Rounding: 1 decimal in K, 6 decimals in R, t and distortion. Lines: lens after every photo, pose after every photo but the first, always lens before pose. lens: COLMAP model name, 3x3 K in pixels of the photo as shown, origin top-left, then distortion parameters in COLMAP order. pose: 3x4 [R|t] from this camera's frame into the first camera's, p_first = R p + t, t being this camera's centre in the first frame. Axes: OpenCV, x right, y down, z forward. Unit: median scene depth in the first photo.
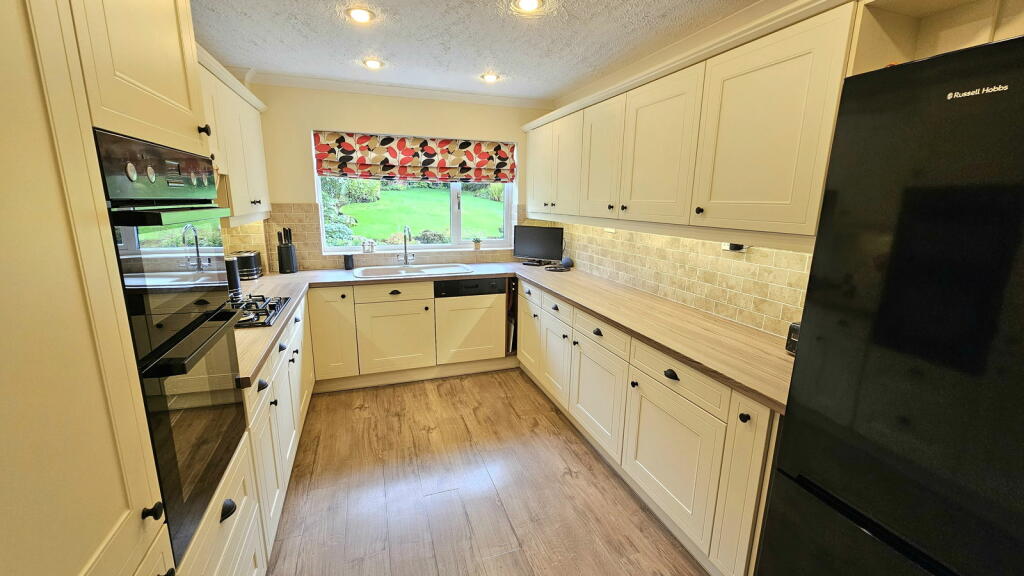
lens RADIAL K [[416.3, 0, 503.1], [0, 416.3, 288.2], [0, 0, 1]] dist [0.014478, -0.000705]
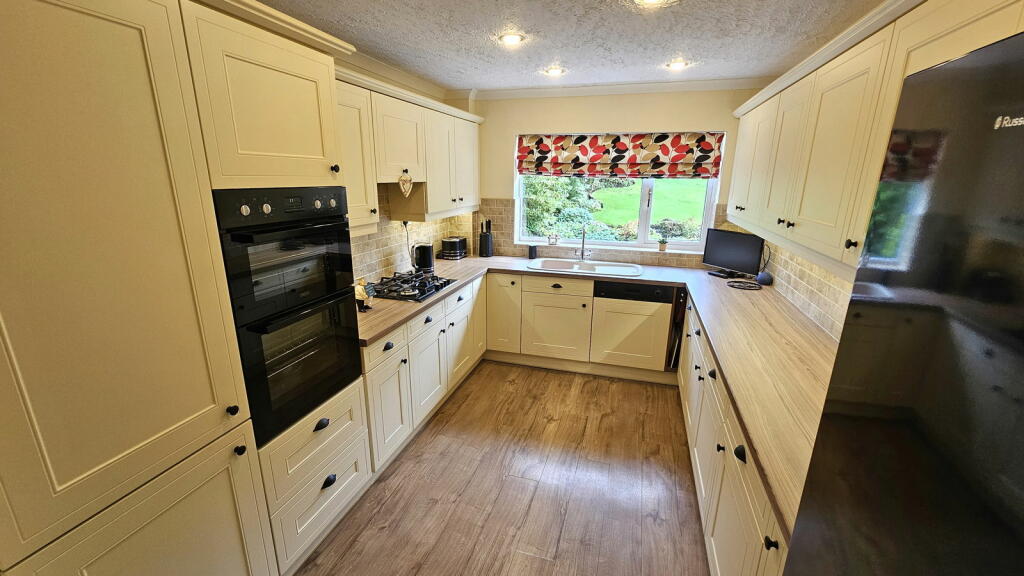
lens RADIAL K [[416.3, 0, 520.0], [0, 416.3, 286.6], [0, 0, 1]] dist [0.014478, -0.000705]
pose [[0.821710, 0.147337, -0.550530, 0.251654], [-0.124134, 0.989082, 0.079426, -0.061454], [0.556222, 0.003074, 0.831028, 0.061743]]
